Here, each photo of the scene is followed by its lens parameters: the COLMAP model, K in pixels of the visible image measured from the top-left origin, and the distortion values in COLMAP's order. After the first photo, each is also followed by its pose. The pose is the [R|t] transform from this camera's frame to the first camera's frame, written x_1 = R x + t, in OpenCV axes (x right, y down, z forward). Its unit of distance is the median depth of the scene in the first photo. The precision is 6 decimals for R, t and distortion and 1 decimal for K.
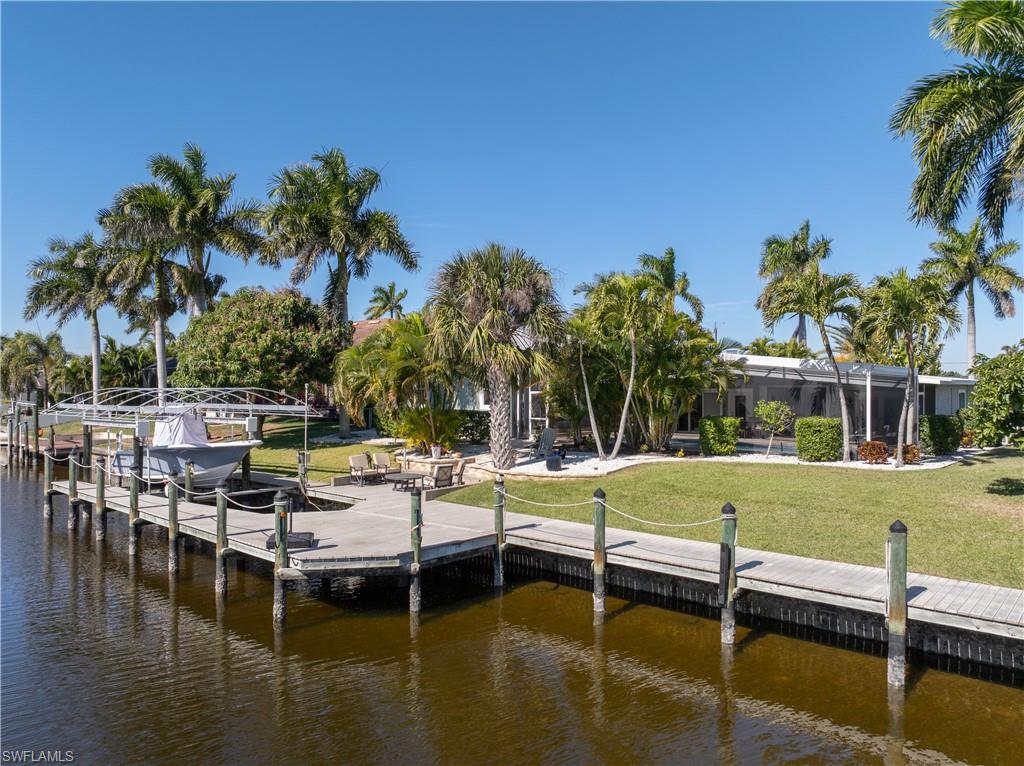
lens RADIAL K [[725.4, 0, 512.0], [0, 725.4, 383.0], [0, 0, 1]] dist [-0.122656, 0.000602]
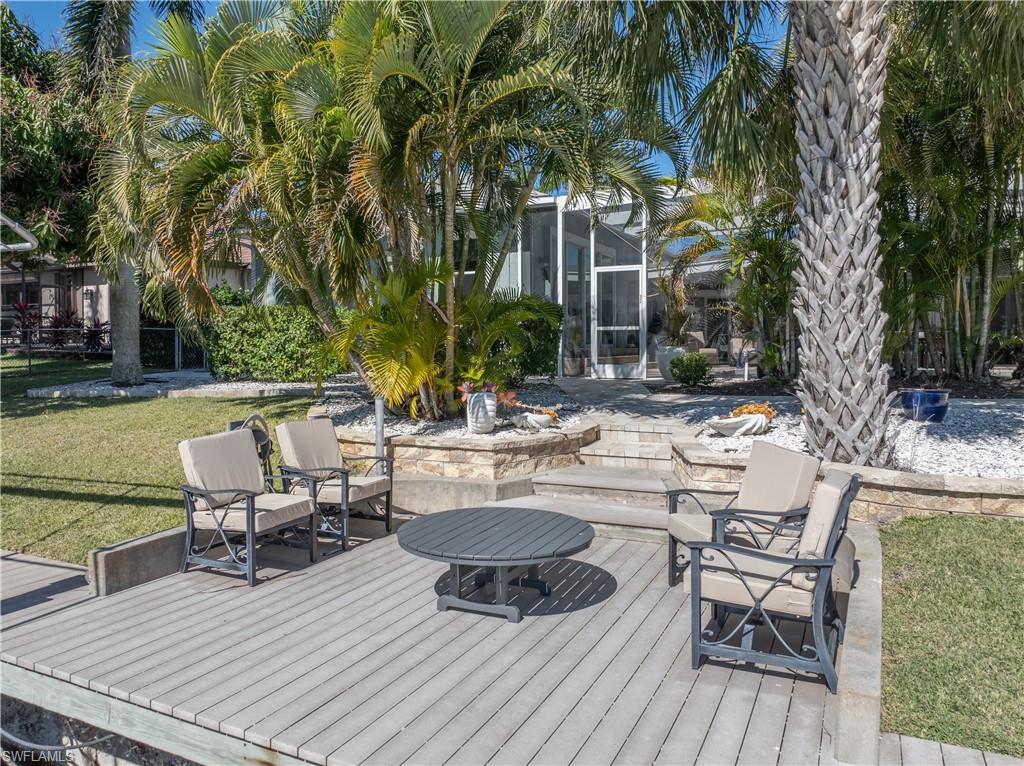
lens RADIAL K [[725.4, 0, 512.0], [0, 725.4, 383.0], [0, 0, 1]] dist [-0.122656, 0.000602]
pose [[0.953095, -0.017287, 0.302178, -0.164551], [0.000487, 0.998454, 0.055581, 0.060980], [-0.302672, -0.052827, 0.951630, 0.647450]]
